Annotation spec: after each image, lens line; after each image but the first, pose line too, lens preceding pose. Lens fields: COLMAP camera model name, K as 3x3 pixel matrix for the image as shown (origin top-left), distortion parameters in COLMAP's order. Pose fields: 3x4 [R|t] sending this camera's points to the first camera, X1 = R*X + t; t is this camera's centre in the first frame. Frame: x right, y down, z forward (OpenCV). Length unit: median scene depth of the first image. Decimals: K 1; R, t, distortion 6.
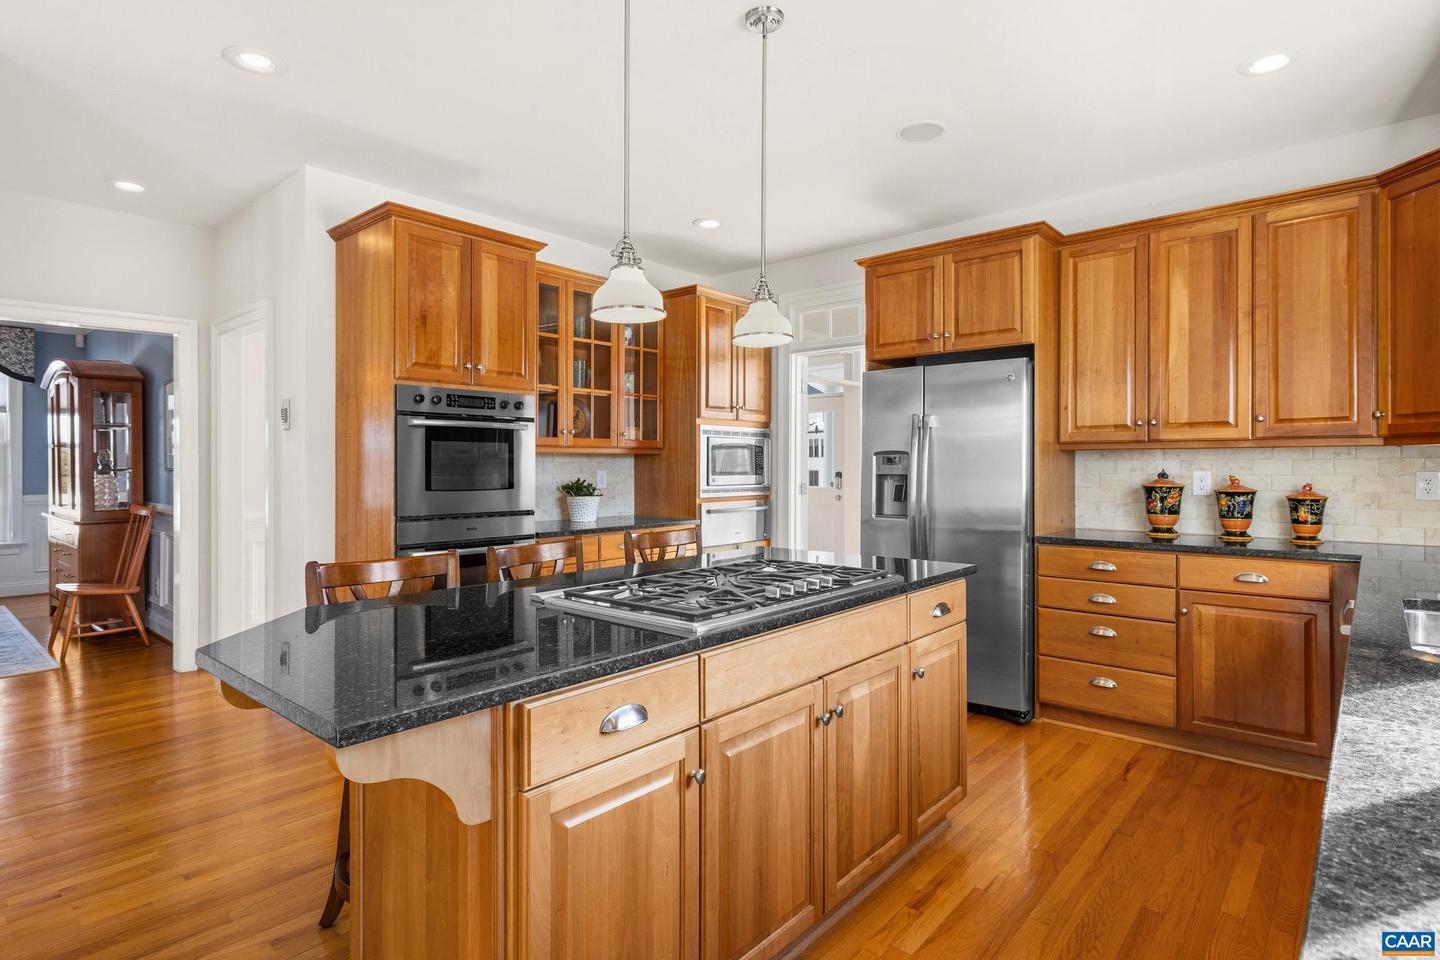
lens RADIAL K [[732.3, 0, 730.0], [0, 732.3, 470.7], [0, 0, 1]] dist [-0.003429, 0.001125]
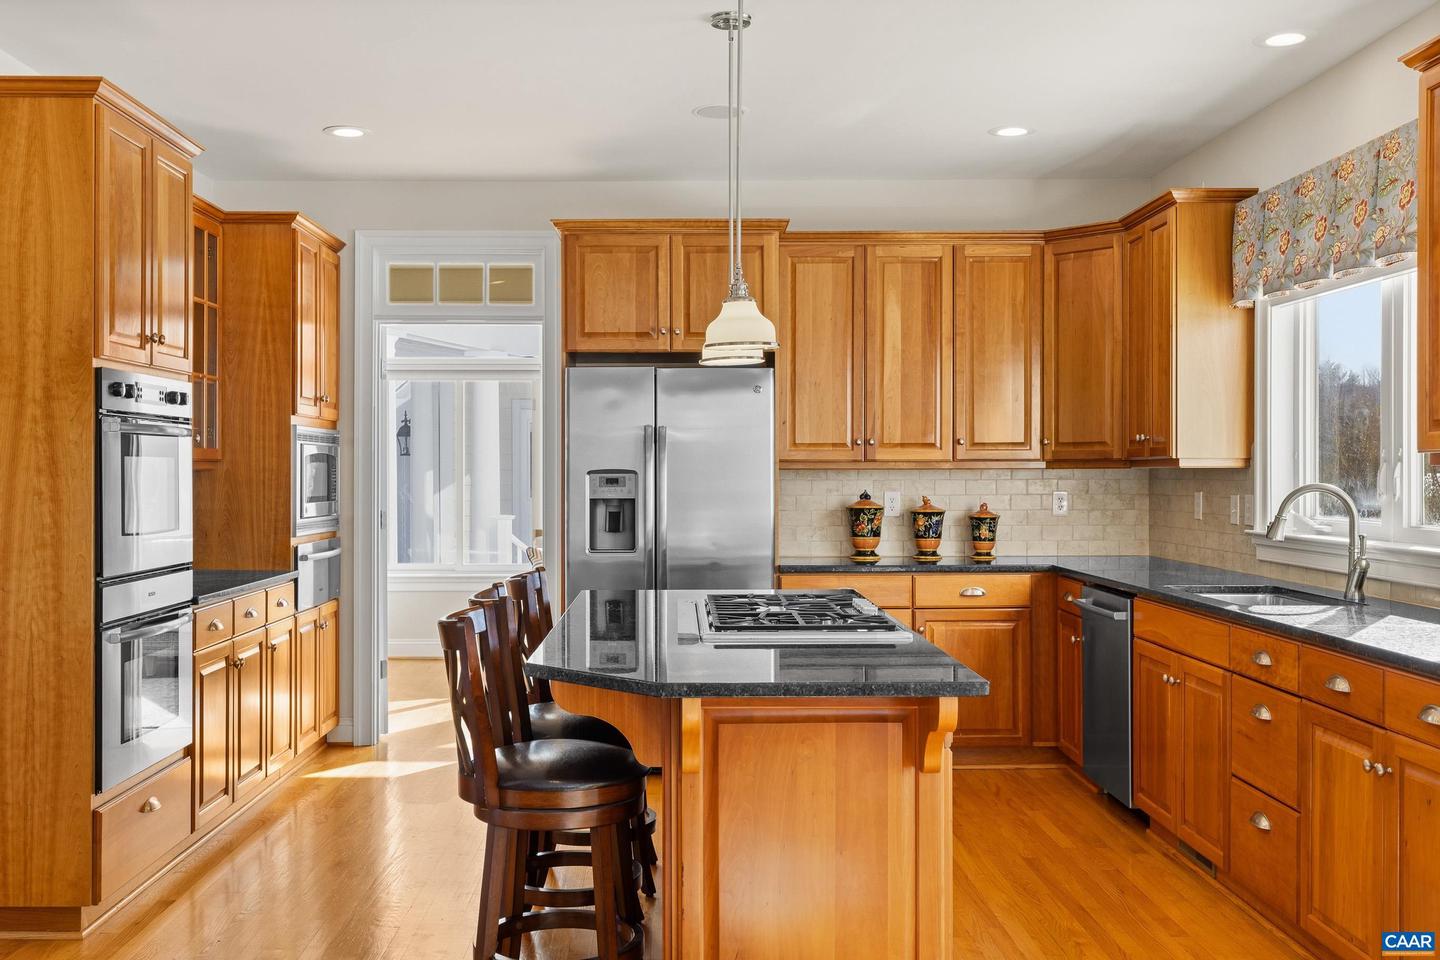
lens RADIAL K [[1393.5, 0, 668.2], [0, 1393.5, 477.6], [0, 0, 1]] dist [0.001358, 0.000000]
pose [[0.754390, -0.003688, 0.656416, -0.828966], [0.005323, 0.999986, -0.000499, -0.019051], [-0.656404, 0.003871, 0.754399, -0.213128]]
